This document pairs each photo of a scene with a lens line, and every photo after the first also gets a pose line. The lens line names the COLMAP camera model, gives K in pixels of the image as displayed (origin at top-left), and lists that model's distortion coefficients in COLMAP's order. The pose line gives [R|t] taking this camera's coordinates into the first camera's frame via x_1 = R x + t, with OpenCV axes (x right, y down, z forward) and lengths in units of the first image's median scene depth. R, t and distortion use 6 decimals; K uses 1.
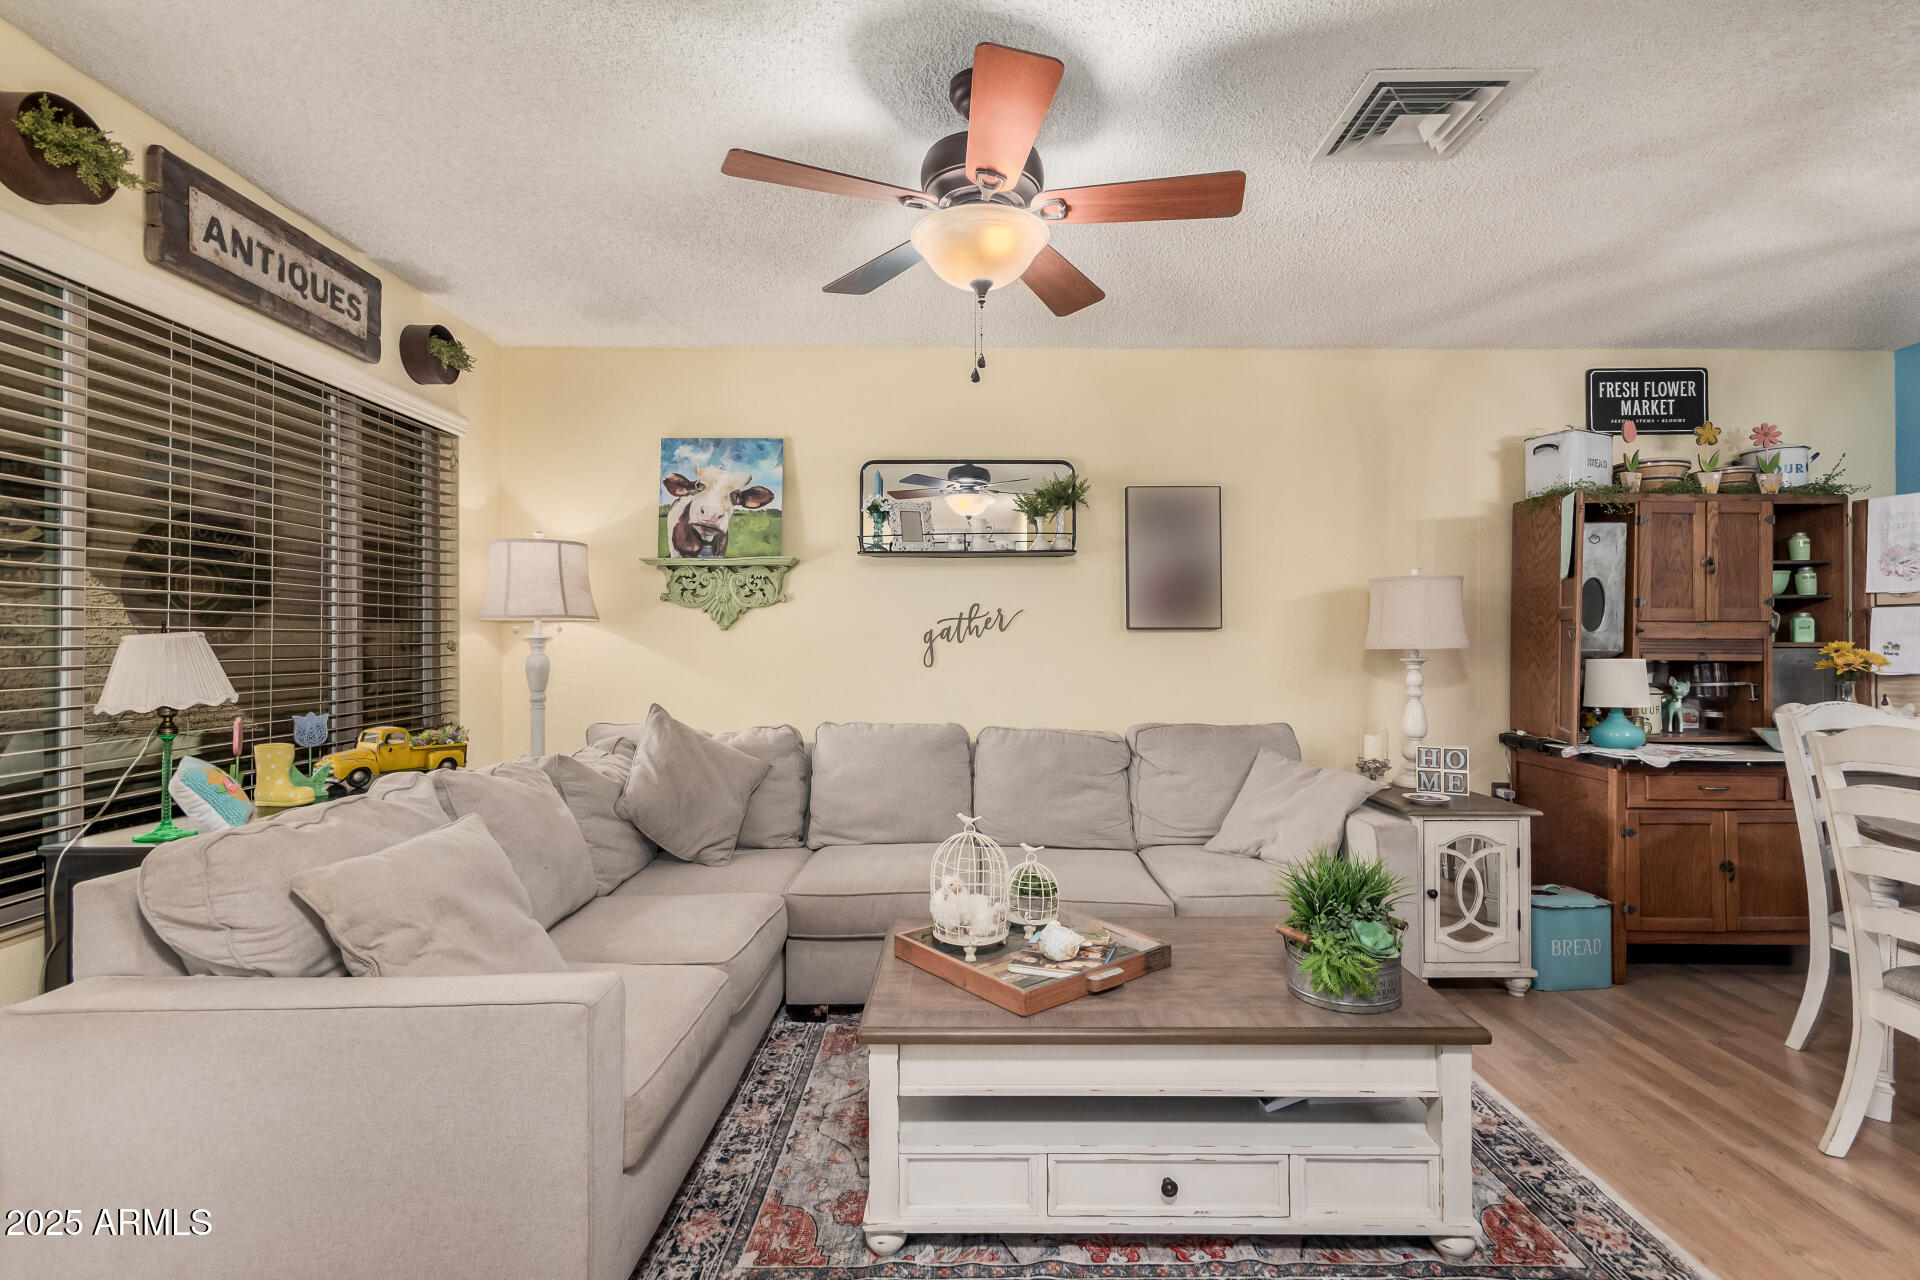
lens RADIAL K [[891.3, 0, 967.4], [0, 891.3, 637.0], [0, 0, 1]] dist [0.002347, 0.004380]
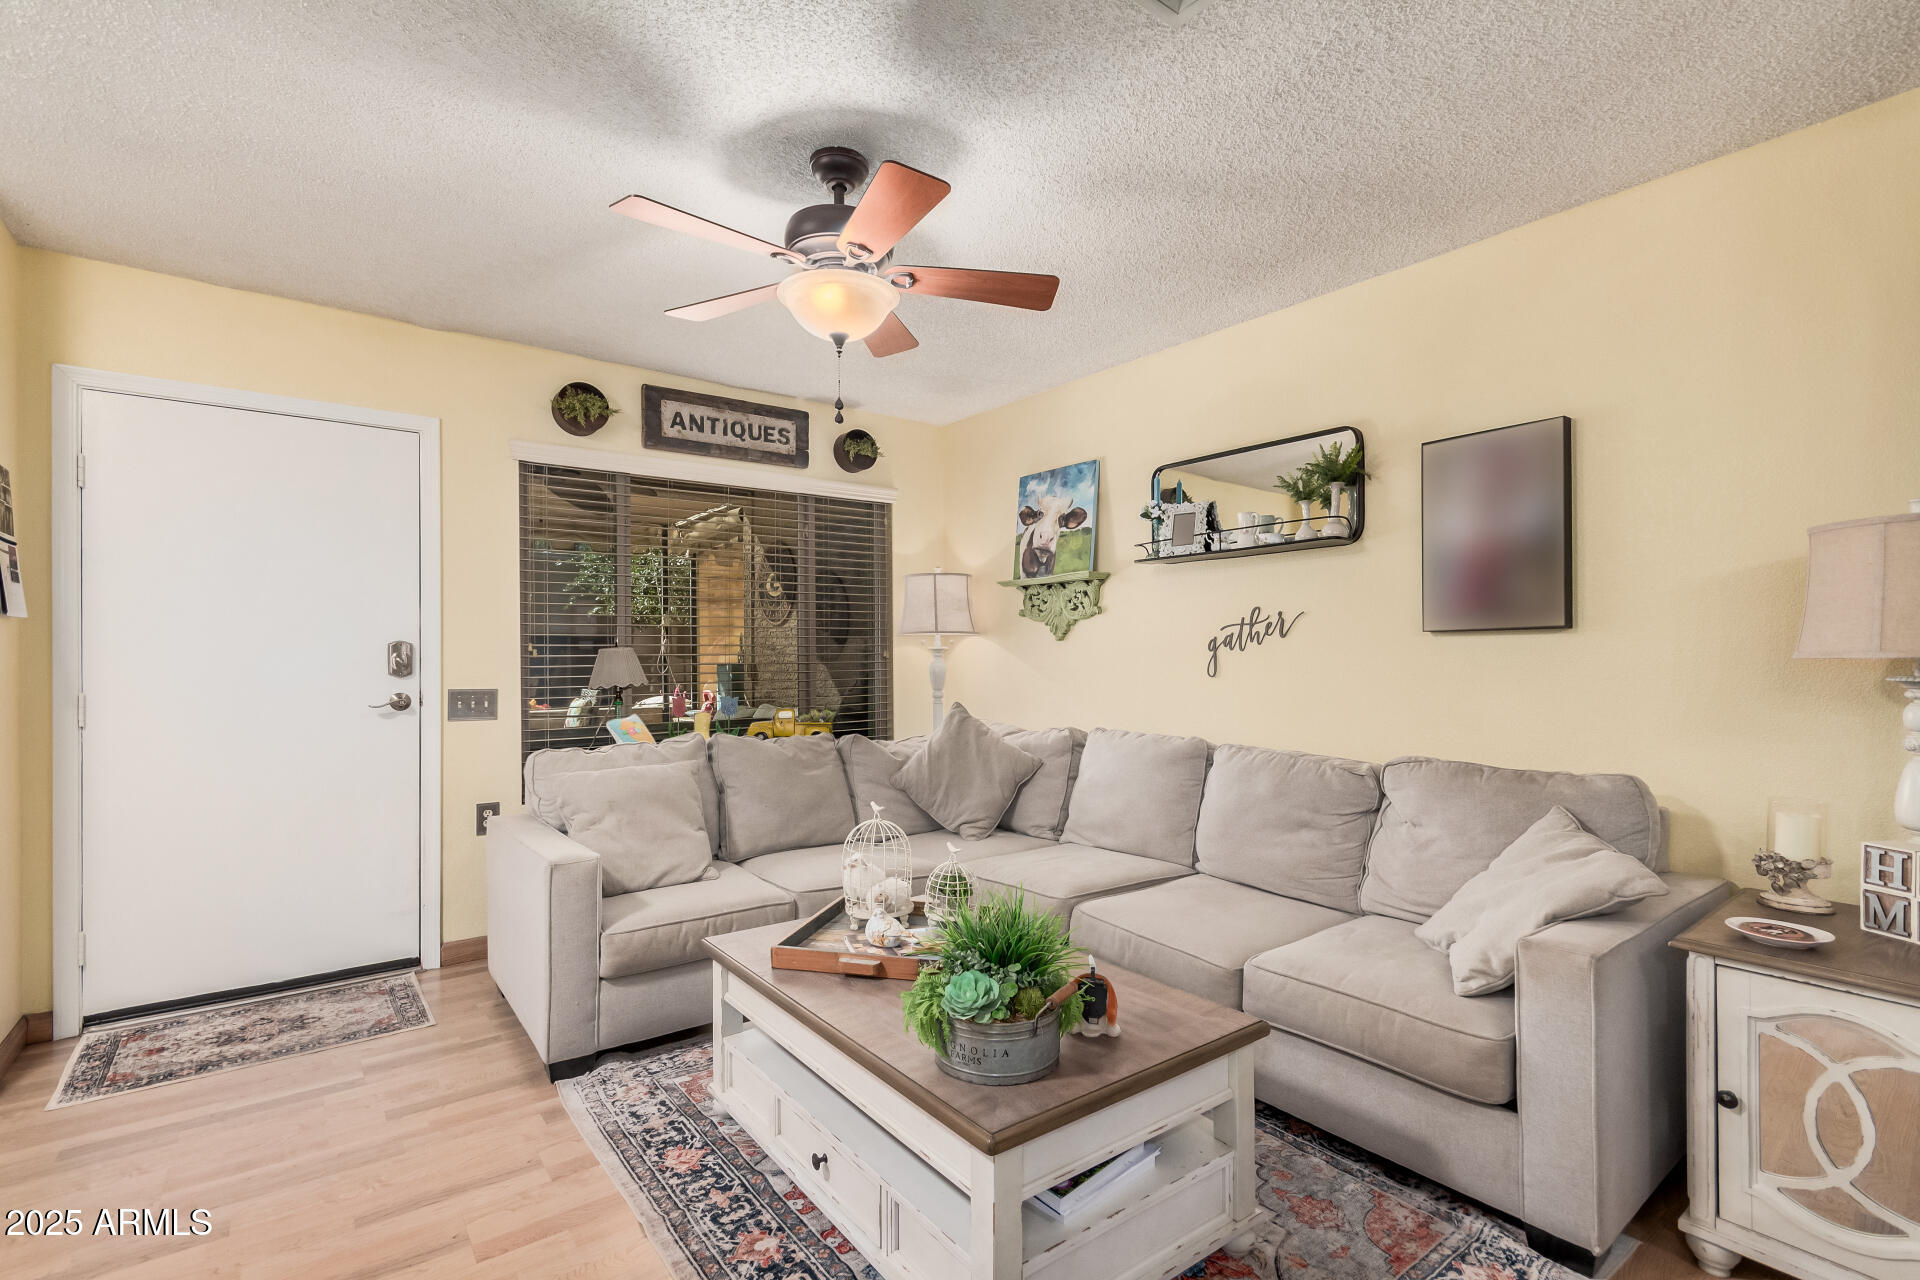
lens RADIAL K [[887.6, 0, 960.8], [0, 887.6, 653.8], [0, 0, 1]] dist [0.002013, 0.000799]
pose [[0.604667, -0.002086, -0.796476, 0.577998], [0.007710, 0.999965, 0.003235, 0.004755], [0.796441, -0.008097, 0.604662, 0.246956]]
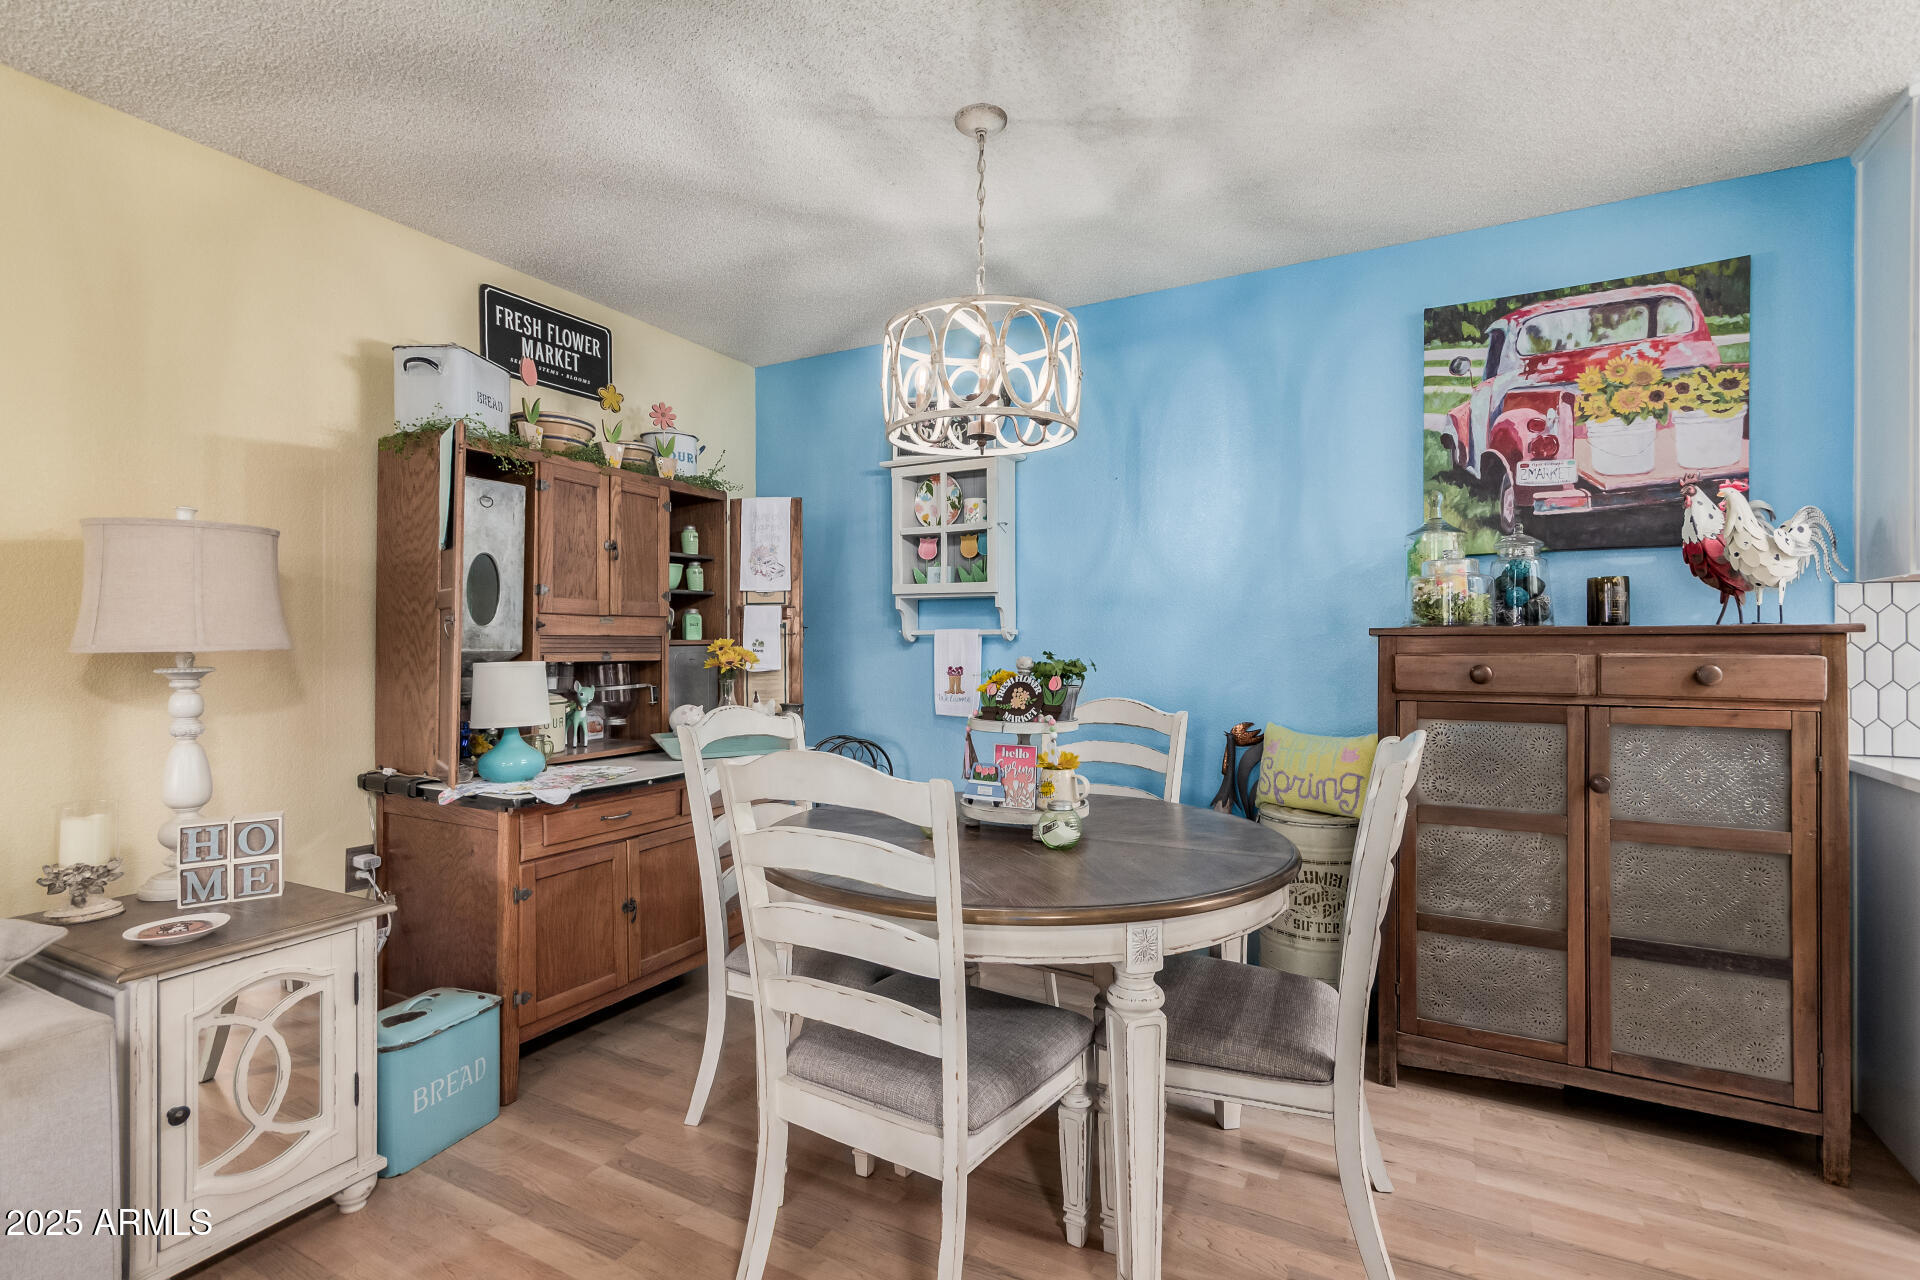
lens RADIAL K [[884.0, 0, 968.6], [0, 884.0, 645.1], [0, 0, 1]] dist [0.000899, 0.001088]
pose [[0.479644, -0.005895, 0.877443, 0.245823], [-0.003444, 0.999957, 0.008601, 0.002556], [-0.877456, -0.007147, 0.479603, 0.290318]]
